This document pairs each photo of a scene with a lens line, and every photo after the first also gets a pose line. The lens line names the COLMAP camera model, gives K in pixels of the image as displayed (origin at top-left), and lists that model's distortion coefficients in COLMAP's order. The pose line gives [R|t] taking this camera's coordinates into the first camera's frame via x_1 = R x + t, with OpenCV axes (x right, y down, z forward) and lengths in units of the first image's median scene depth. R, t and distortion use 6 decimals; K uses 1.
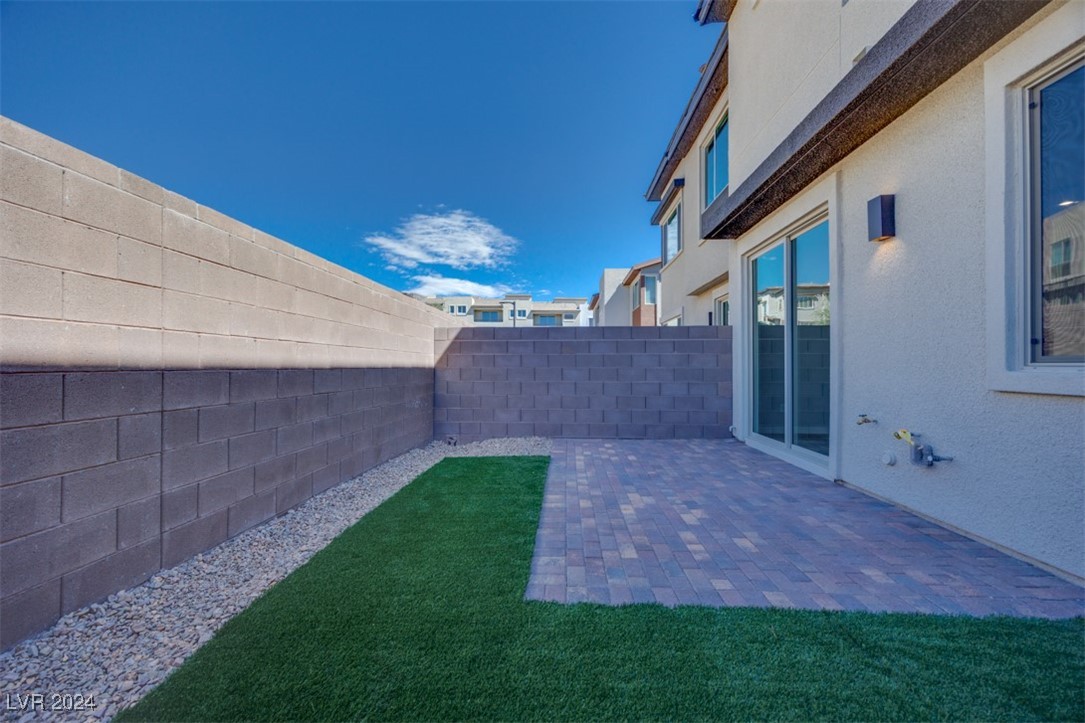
lens RADIAL K [[416.3, 0, 544.3], [0, 416.3, 367.5], [0, 0, 1]] dist [-0.002290, -0.000307]
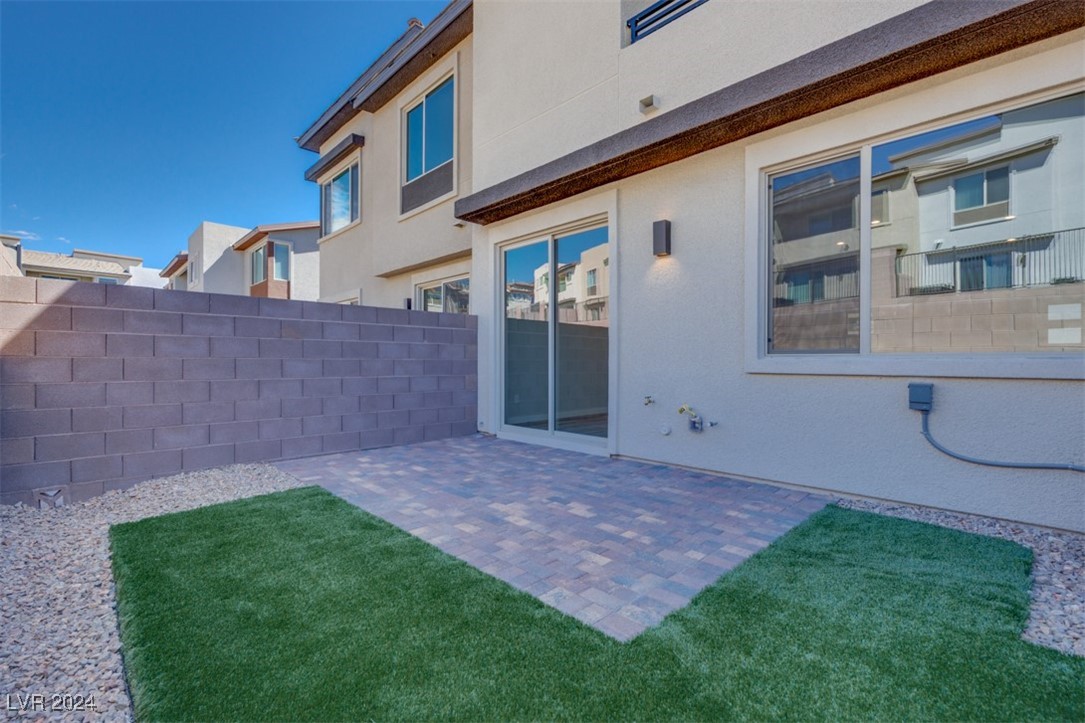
lens RADIAL K [[473.2, 0, 549.4], [0, 473.2, 365.8], [0, 0, 1]] dist [-0.007571, 0.000540]
pose [[0.675353, -0.005010, 0.737478, -0.303968], [0.000146, 0.999978, 0.006659, 0.009612], [-0.737495, -0.004389, 0.675339, 0.189322]]
